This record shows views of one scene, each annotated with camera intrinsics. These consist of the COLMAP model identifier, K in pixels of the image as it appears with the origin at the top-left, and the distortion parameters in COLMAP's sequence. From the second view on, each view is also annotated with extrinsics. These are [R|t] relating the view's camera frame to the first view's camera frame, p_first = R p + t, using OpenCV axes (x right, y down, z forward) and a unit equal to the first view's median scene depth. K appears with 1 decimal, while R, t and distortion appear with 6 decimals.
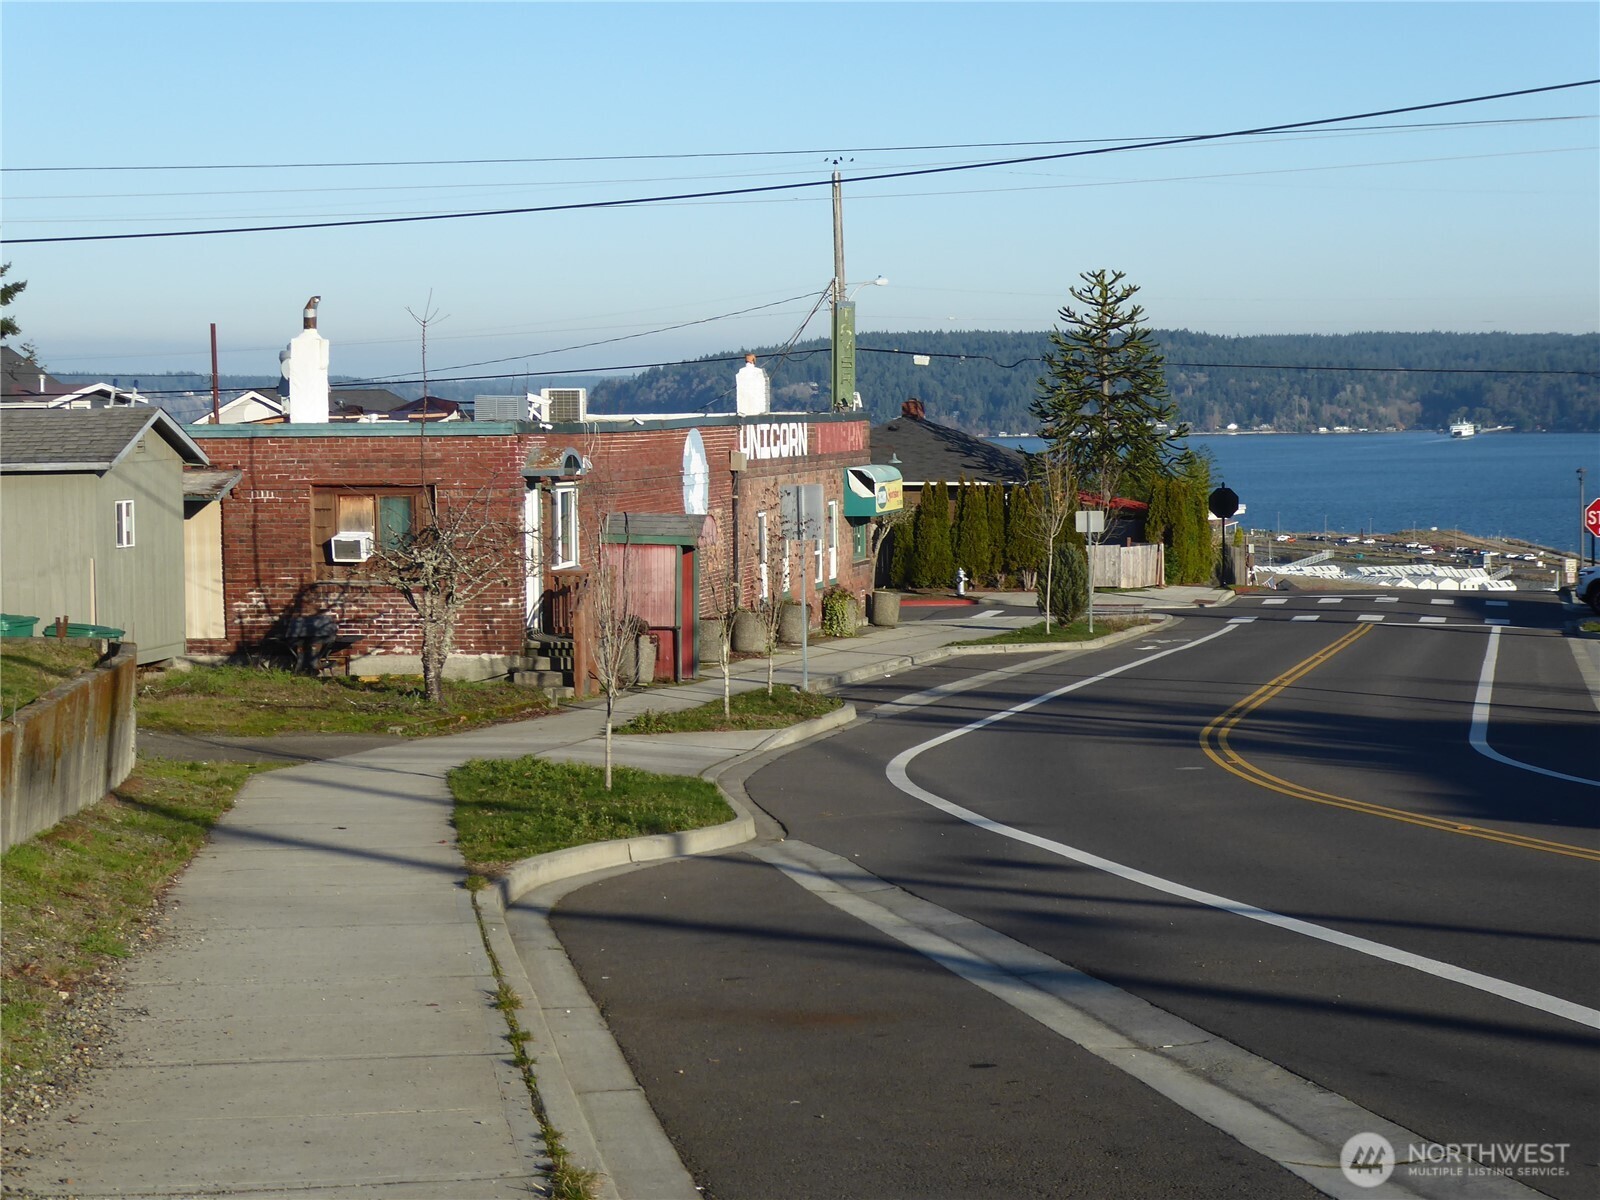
lens RADIAL K [[3334.6, 0, 798.2], [0, 3334.6, 524.2], [0, 0, 1]] dist [0.599780, -6.775968]
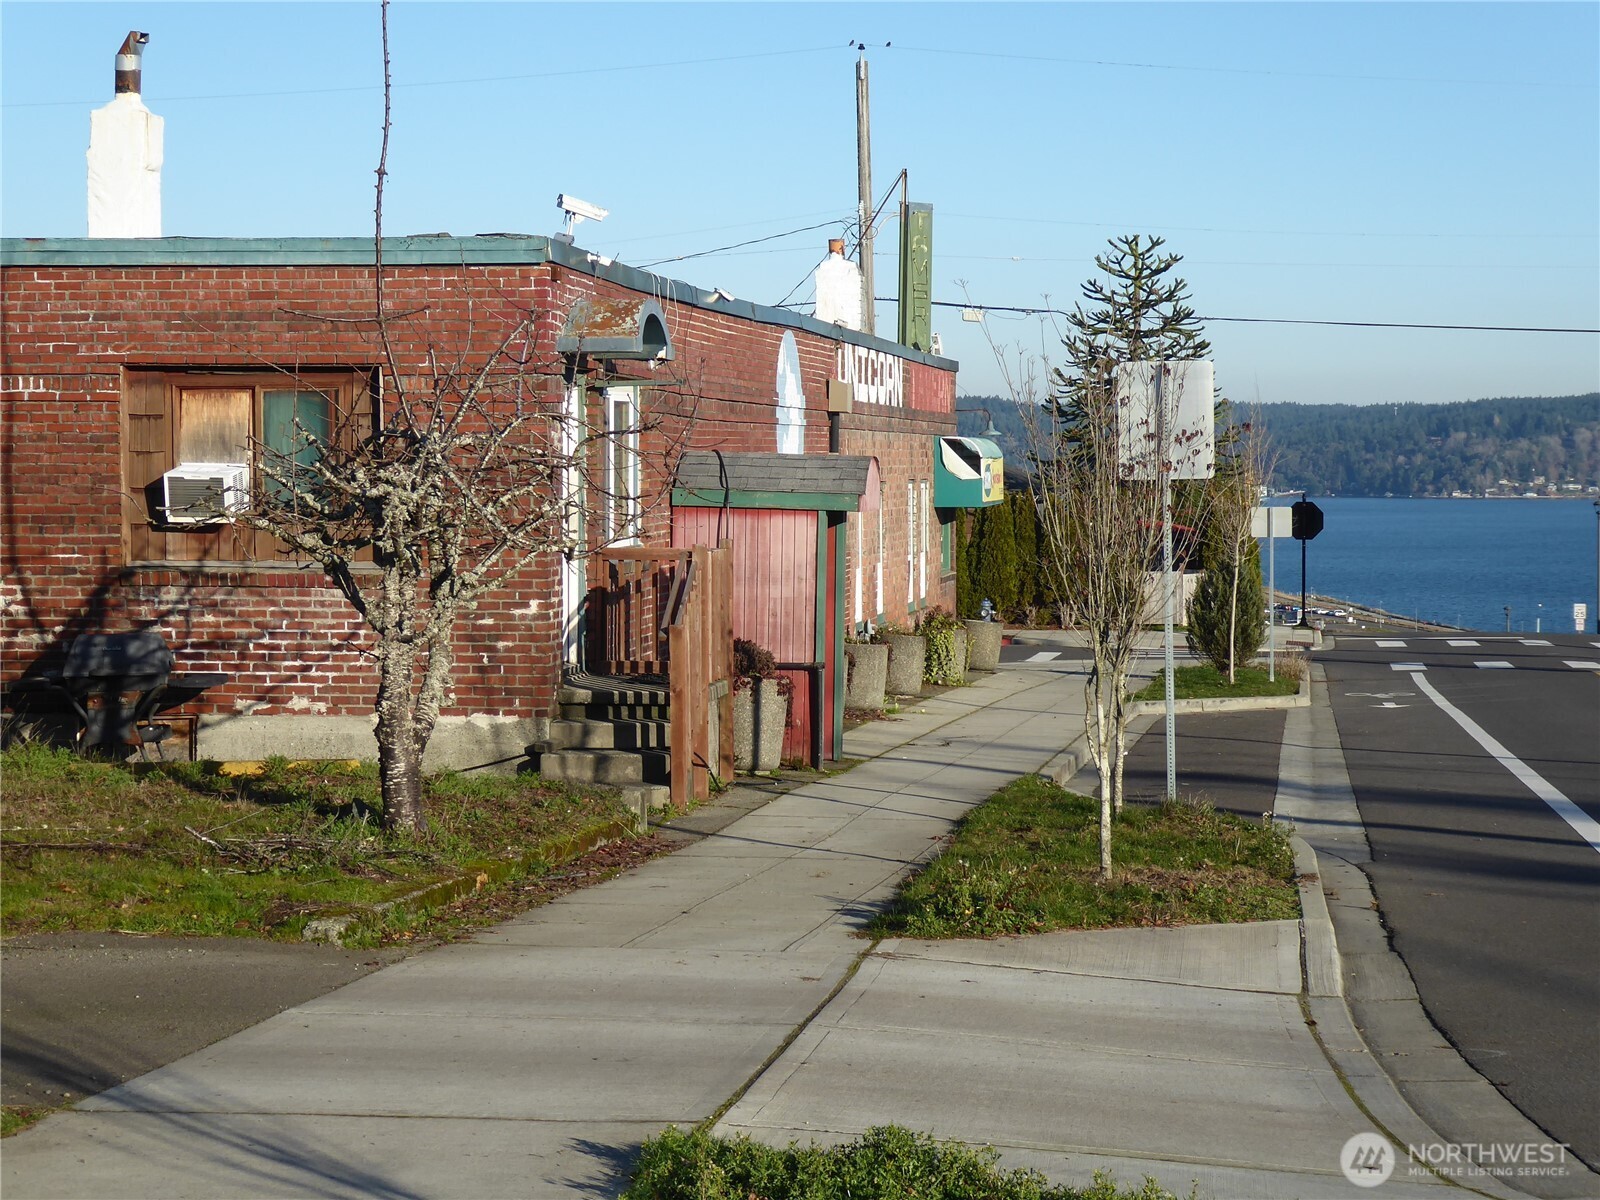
lens RADIAL K [[3147.1, 0, 804.5], [0, 3147.1, 549.4], [0, 0, 1]] dist [0.244109, -0.523508]
pose [[0.998317, 0.010011, 0.057115, -0.071450], [-0.009478, 0.999909, -0.009601, 0.018371], [-0.057206, 0.009044, 0.998321, 0.529613]]
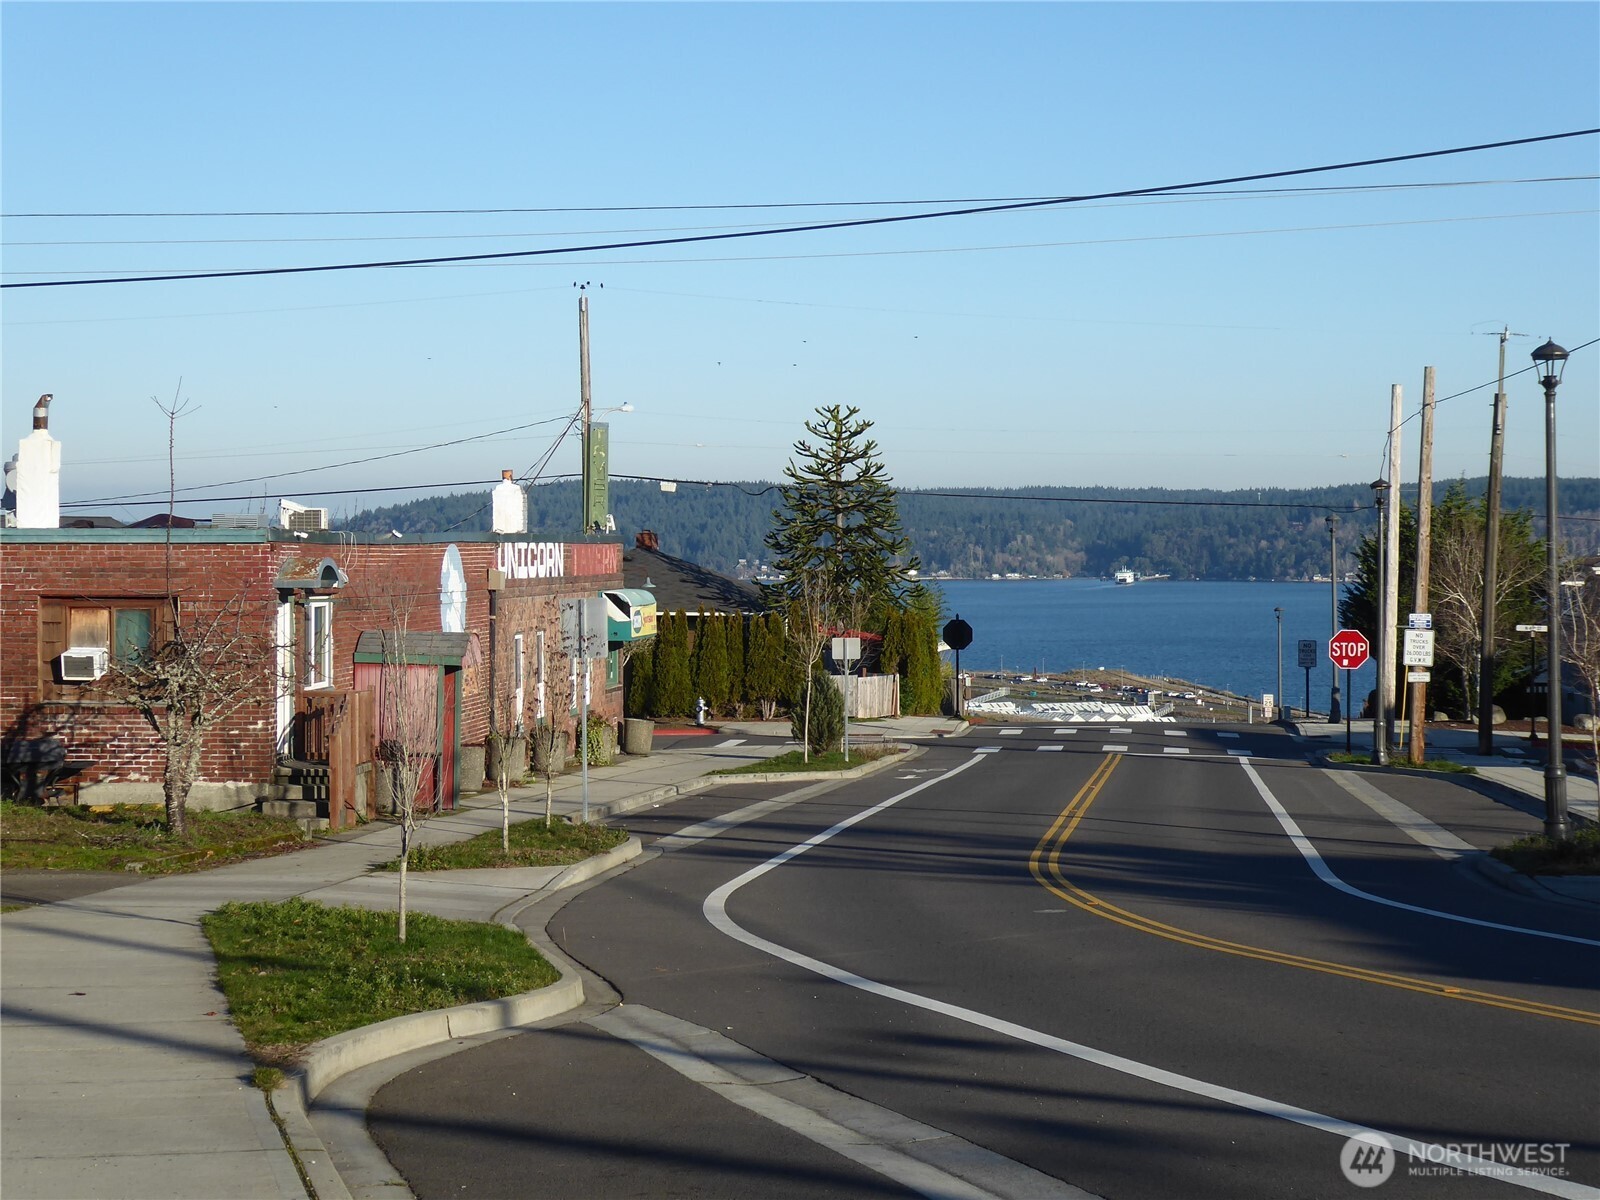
lens RADIAL K [[3147.1, 0, 804.5], [0, 3147.1, 549.4], [0, 0, 1]] dist [0.244109, -0.523508]
pose [[0.995458, 0.010898, 0.094579, -0.019644], [-0.007518, 0.999323, -0.036025, 0.005271], [-0.094907, 0.035150, 0.994865, 0.117992]]
